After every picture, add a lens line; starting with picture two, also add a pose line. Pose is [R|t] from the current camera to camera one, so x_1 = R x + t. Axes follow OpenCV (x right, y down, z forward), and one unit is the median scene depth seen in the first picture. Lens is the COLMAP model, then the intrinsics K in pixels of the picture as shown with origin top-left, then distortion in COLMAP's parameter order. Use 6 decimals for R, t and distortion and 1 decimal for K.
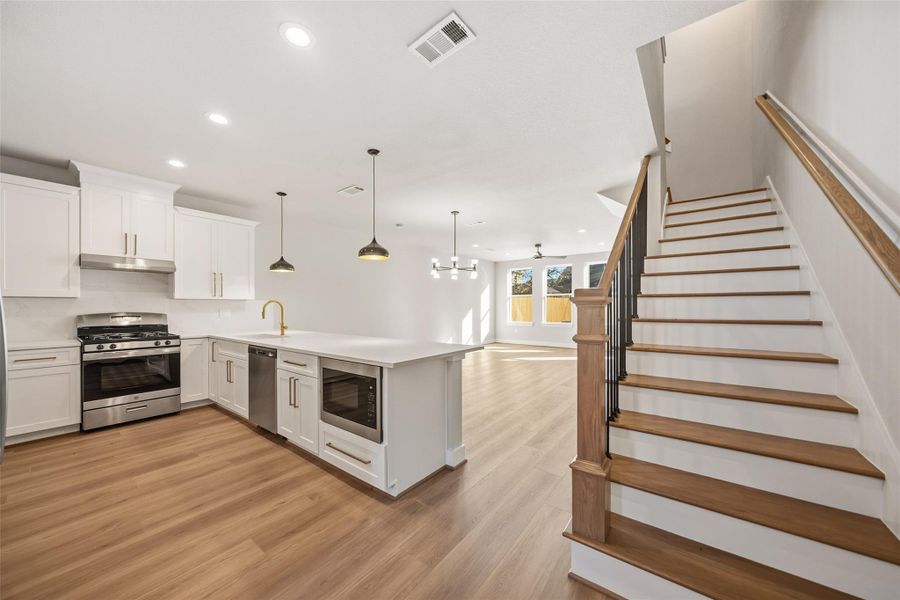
lens RADIAL K [[318.1, 0, 450.7], [0, 318.1, 307.9], [0, 0, 1]] dist [-0.005202, -0.000370]
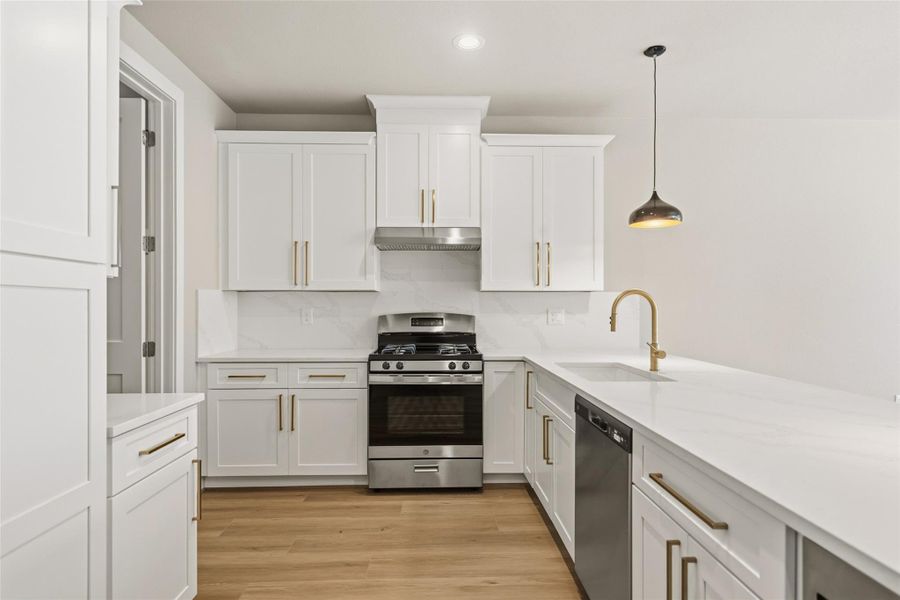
lens RADIAL K [[498.8, 0, 451.0], [0, 498.8, 304.3], [0, 0, 1]] dist [-0.003493, -0.000600]
pose [[0.630889, 0.002230, -0.775870, -0.219235], [-0.005262, 0.999985, -0.001404, -0.001733], [0.775855, 0.004969, 0.630891, 0.438364]]
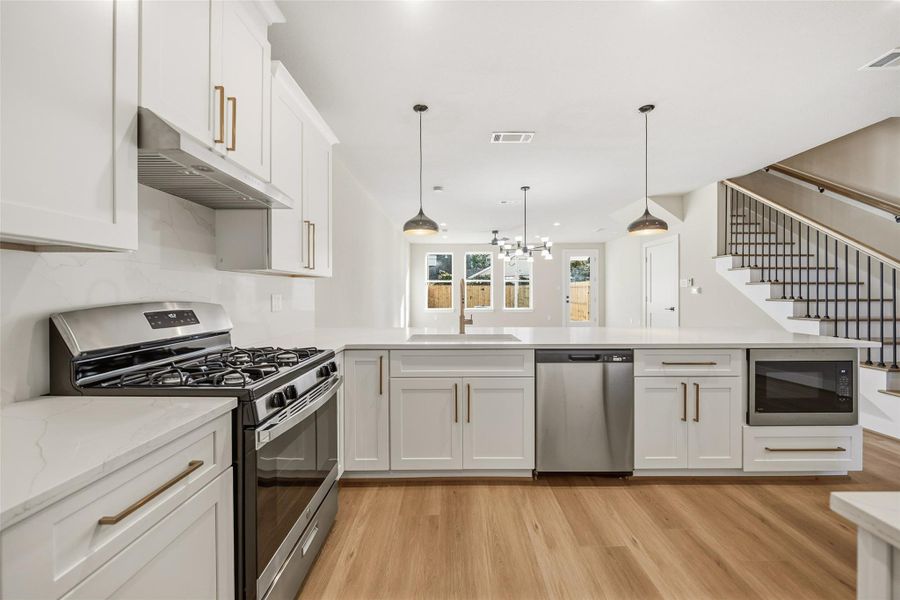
lens RADIAL K [[333.7, 0, 447.7], [0, 333.7, 294.4], [0, 0, 1]] dist [-0.005211, -0.000071]
pose [[0.797757, -0.000817, 0.602979, -1.146754], [0.002421, 0.999995, -0.001848, 0.008509], [-0.602974, 0.002934, 0.797755, 0.576328]]
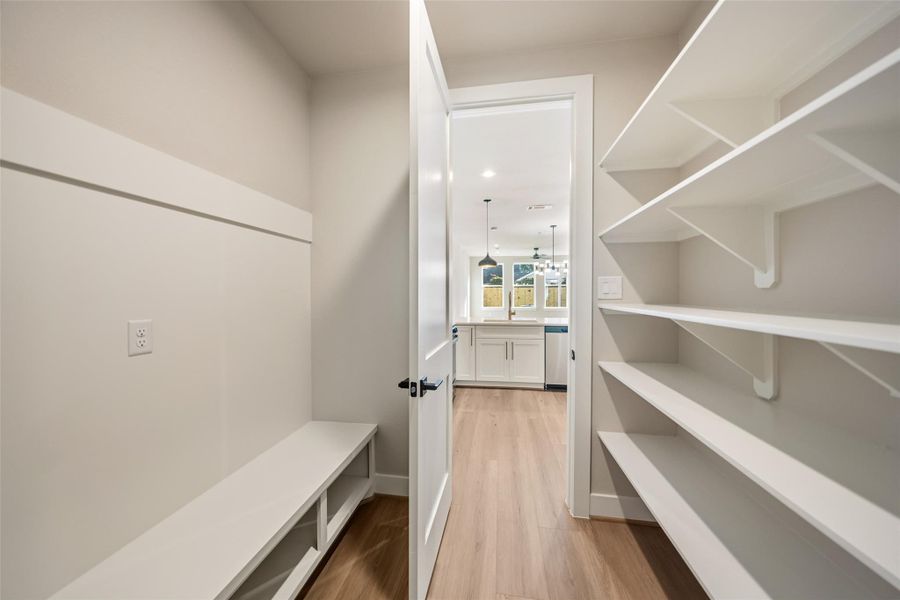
lens RADIAL K [[318.1, 0, 449.1], [0, 318.1, 292.0], [0, 0, 1]] dist [-0.005202, -0.000370]
pose [[0.878916, 0.002957, 0.476967, -1.583718], [0.001013, 0.999967, -0.008066, -0.015638], [-0.476975, 0.007572, 0.878884, 0.036173]]
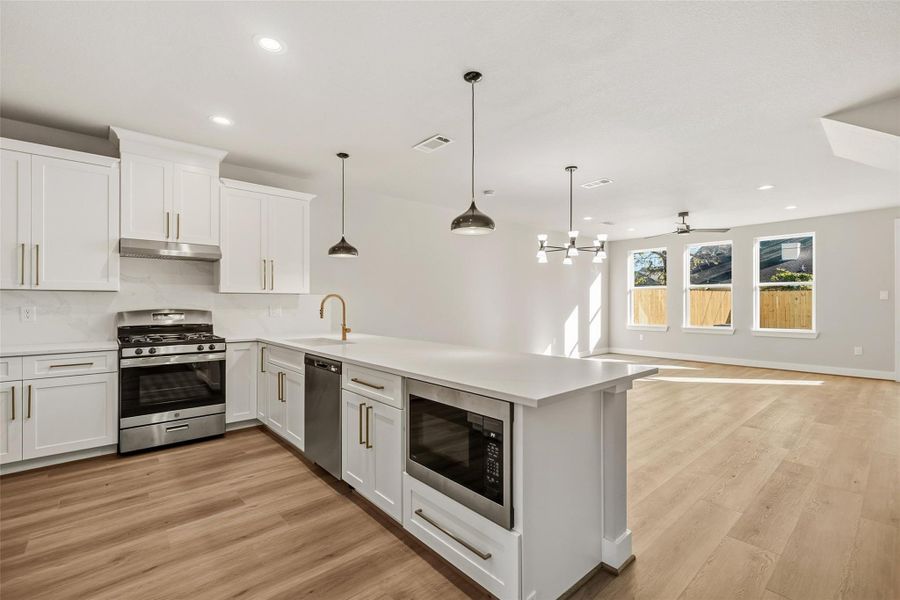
lens RADIAL K [[397.3, 0, 451.5], [0, 397.3, 303.1], [0, 0, 1]] dist [0.000788, 0.000197]
pose [[0.980566, 0.002393, -0.196173, -0.111871], [-0.003095, 0.999990, -0.003272, -0.000398], [0.196164, 0.003816, 0.980564, 0.145020]]
